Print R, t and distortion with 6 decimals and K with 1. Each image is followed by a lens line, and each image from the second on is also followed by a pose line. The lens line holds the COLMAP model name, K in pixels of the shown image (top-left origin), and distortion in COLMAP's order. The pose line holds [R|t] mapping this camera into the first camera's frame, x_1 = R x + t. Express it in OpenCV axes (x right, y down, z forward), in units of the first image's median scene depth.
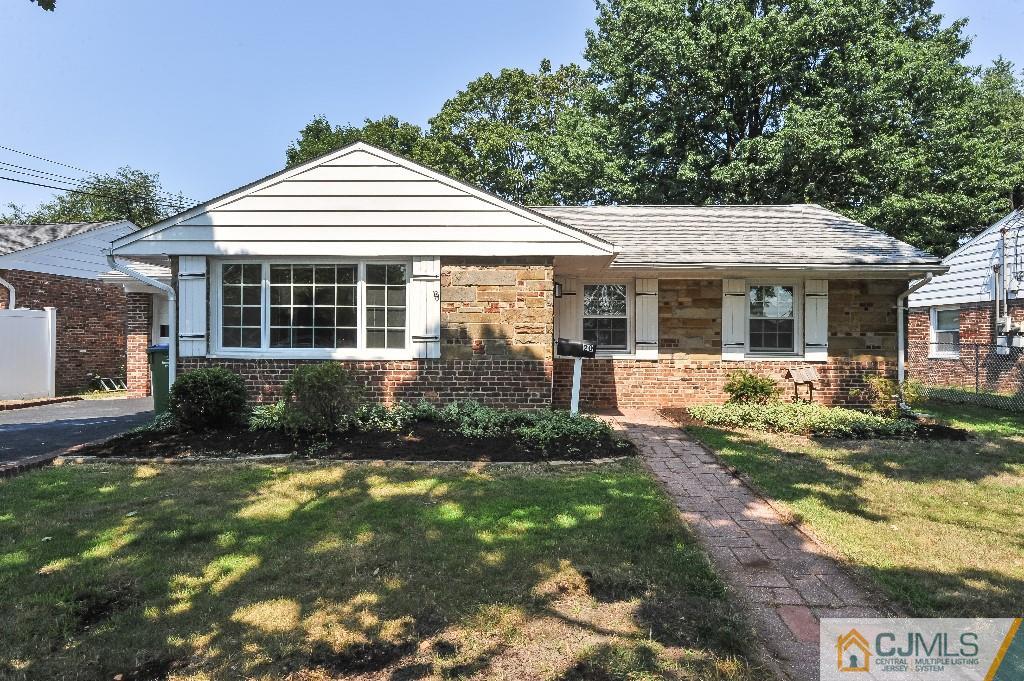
lens RADIAL K [[700.7, 0, 514.0], [0, 700.7, 339.0], [0, 0, 1]] dist [-0.001164, -0.001880]
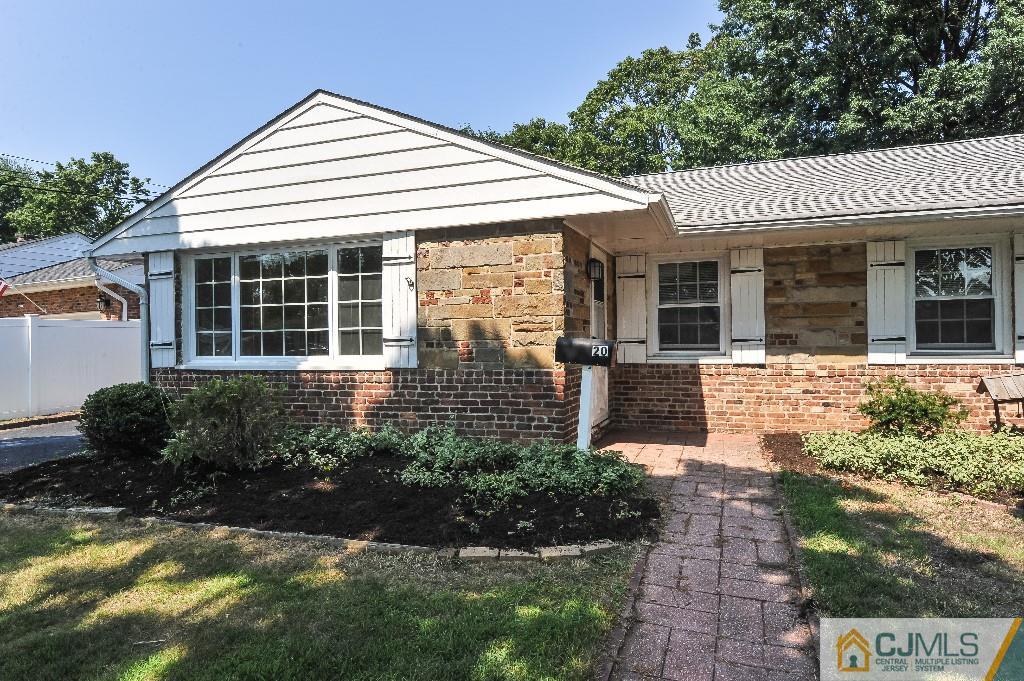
lens RADIAL K [[631.2, 0, 509.5], [0, 631.2, 340.7], [0, 0, 1]] dist [-0.010853, 0.002445]
pose [[0.948559, -0.020936, -0.315908, 0.194570], [0.021949, 0.999759, -0.000352, 0.001115], [0.315839, -0.006600, 0.948790, 0.386824]]
